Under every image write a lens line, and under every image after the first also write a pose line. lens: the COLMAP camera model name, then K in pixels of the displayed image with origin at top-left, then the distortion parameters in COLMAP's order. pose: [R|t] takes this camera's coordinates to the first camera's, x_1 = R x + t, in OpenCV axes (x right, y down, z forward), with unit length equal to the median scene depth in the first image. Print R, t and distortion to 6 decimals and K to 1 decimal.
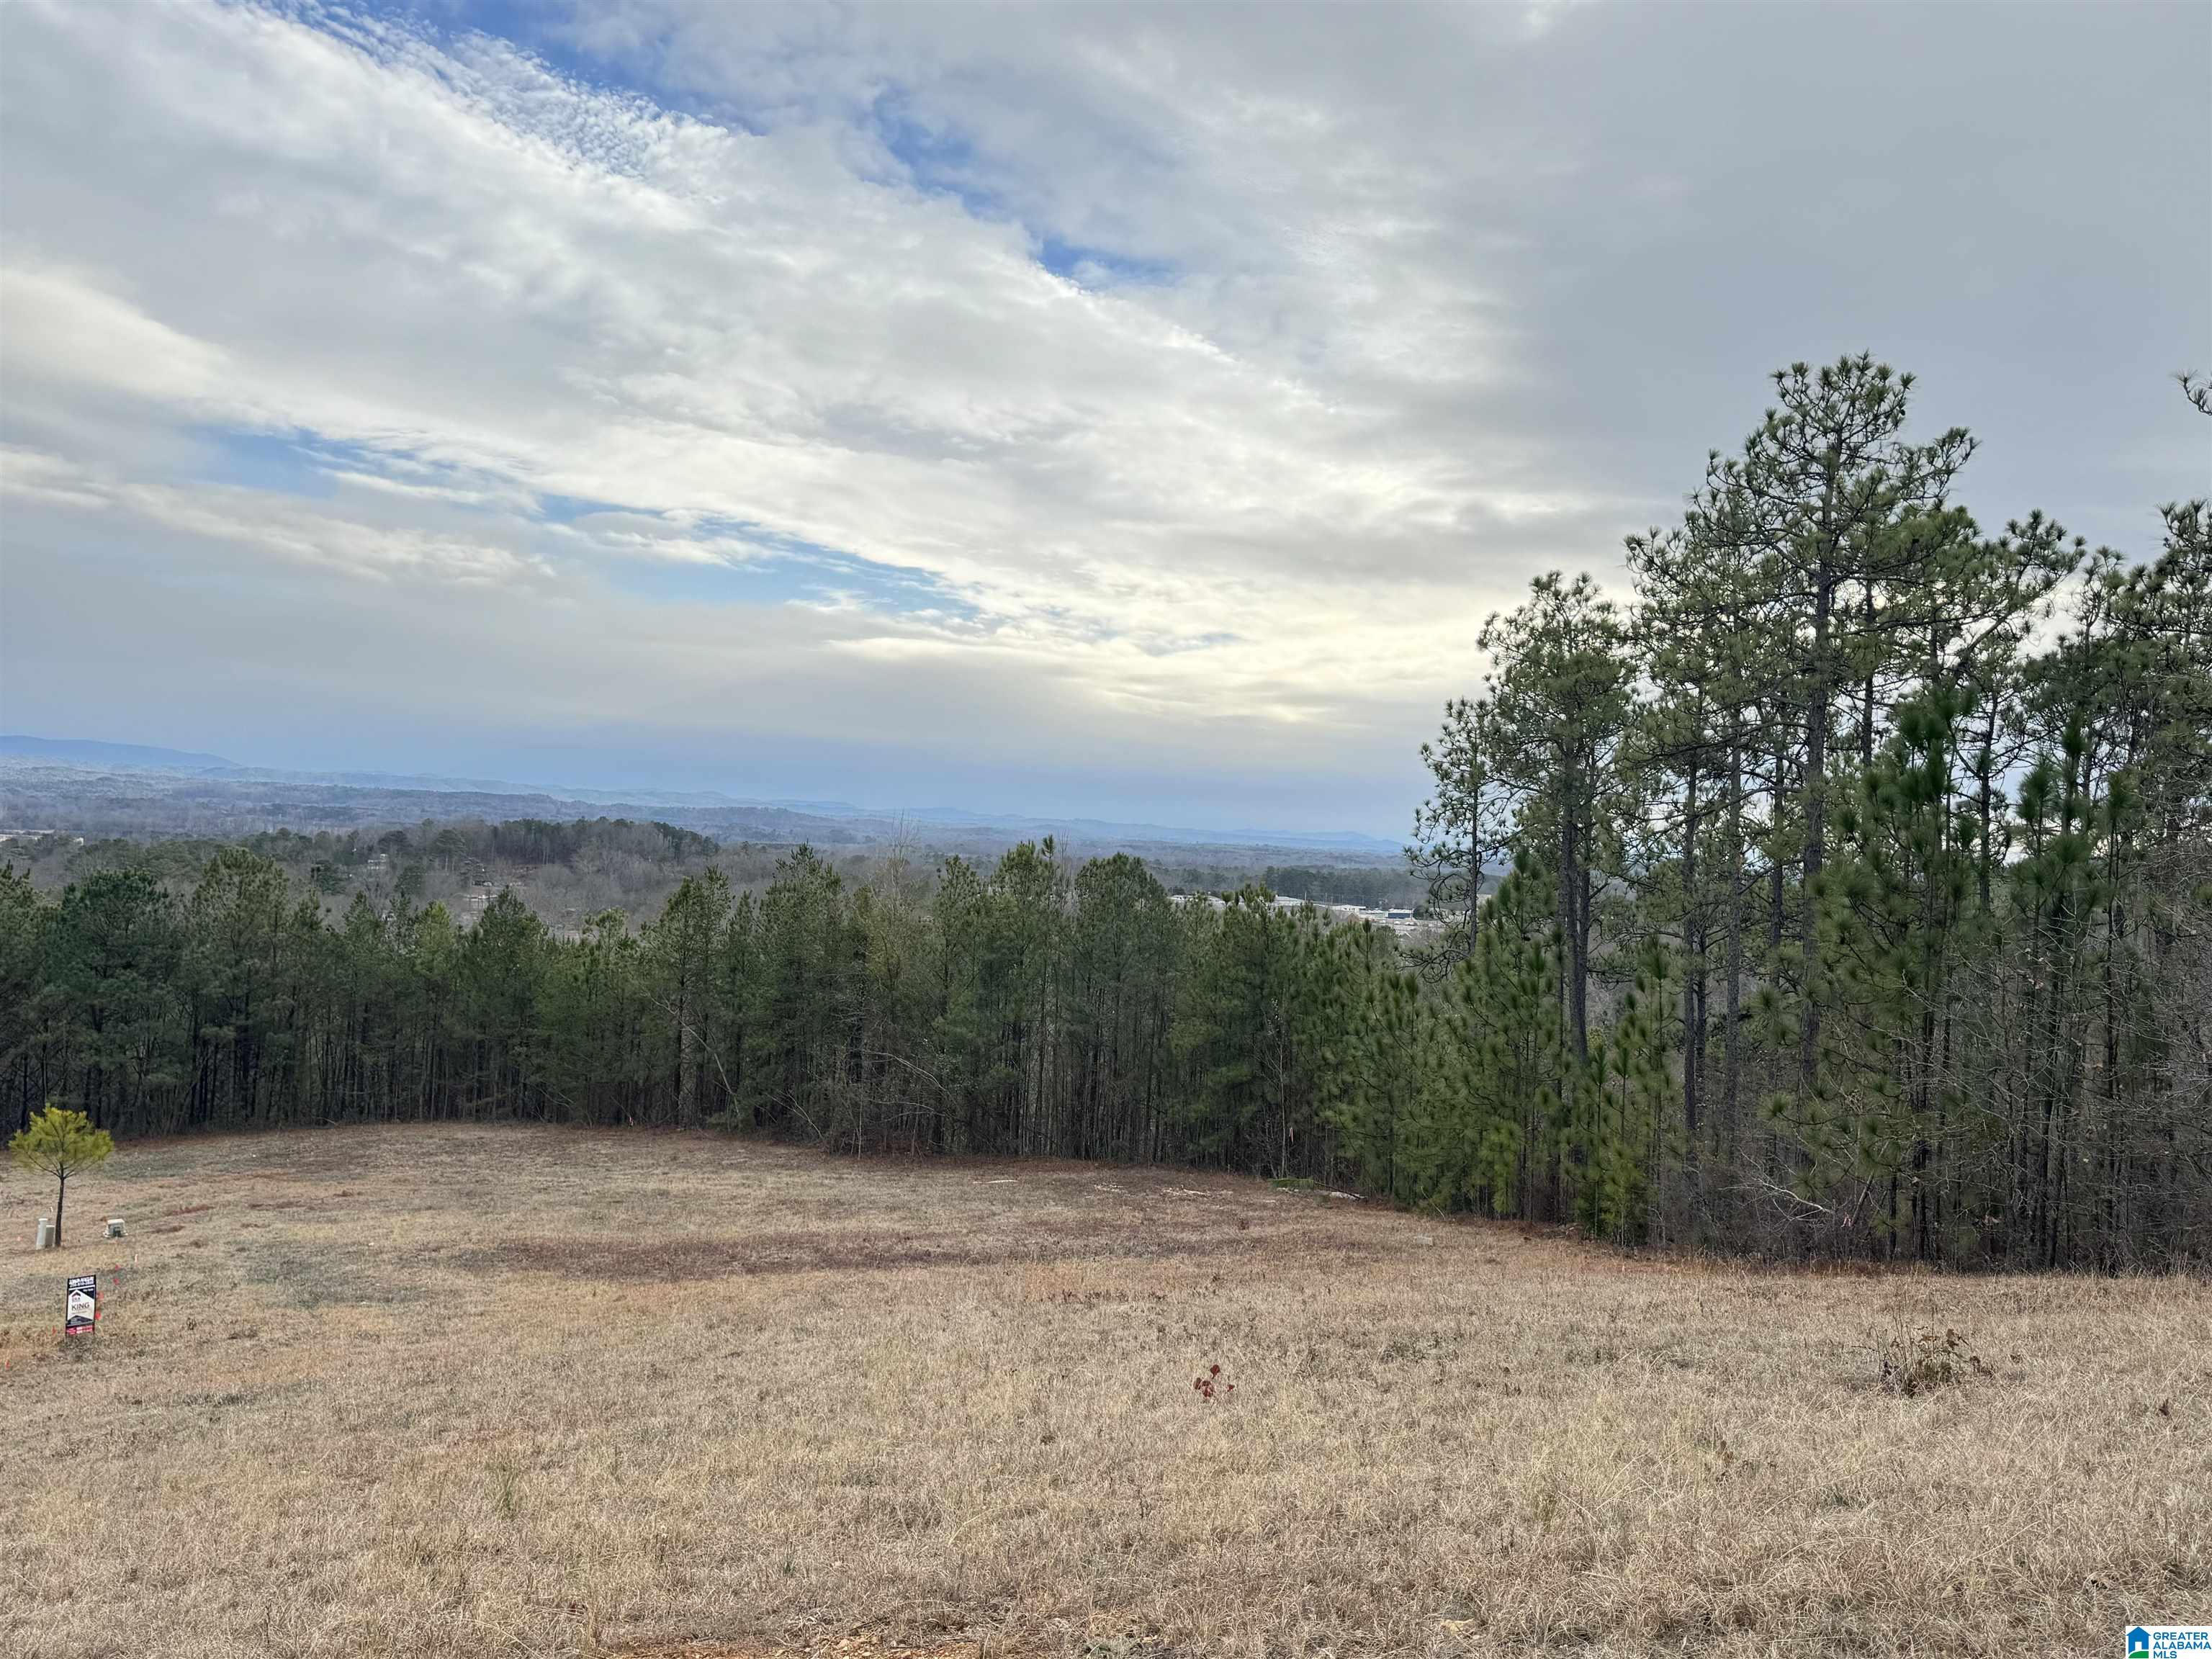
lens RADIAL K [[1702.2, 0, 1106.0], [0, 1702.2, 829.5], [0, 0, 1]] dist [0.153197, -0.234883]
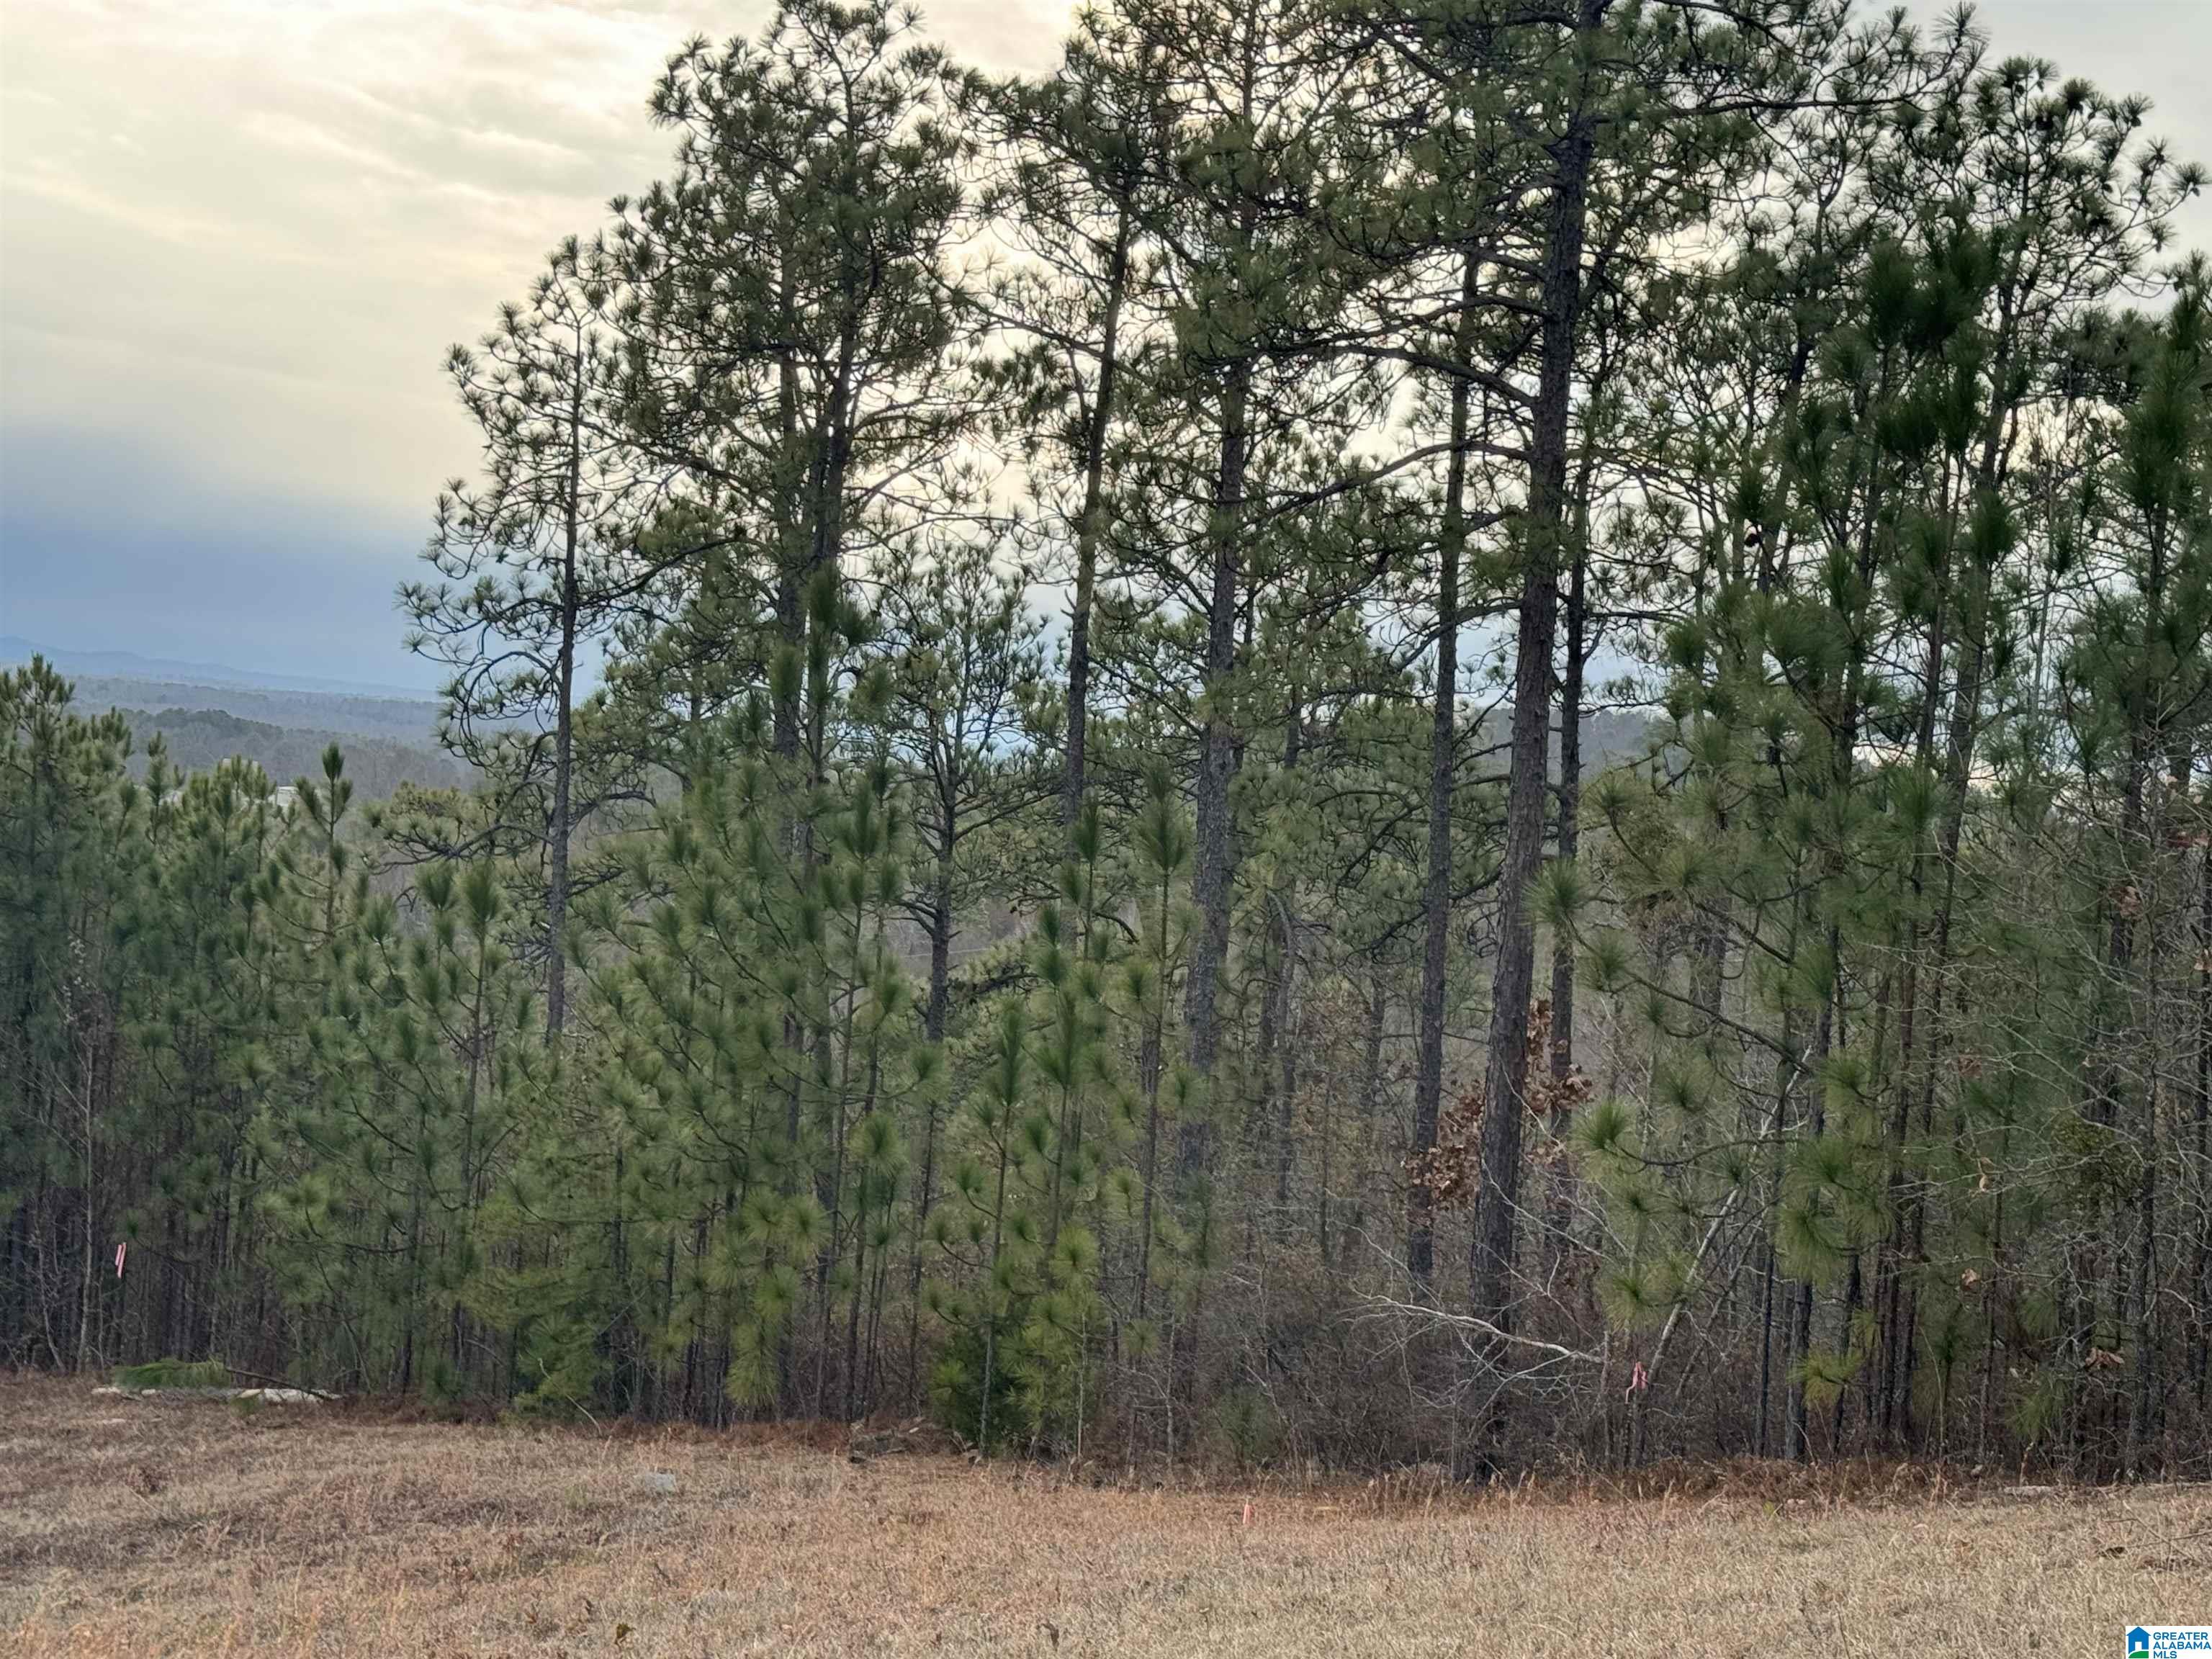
lens RADIAL K [[3513.7, 0, 1106.0], [0, 3513.7, 829.5], [0, 0, 1]] dist [0.179181, -0.207197]
pose [[0.888959, 0.023259, 0.457396, -0.083890], [-0.048051, 0.997934, 0.042643, 0.028626], [-0.455460, -0.059886, 0.888240, 0.144806]]
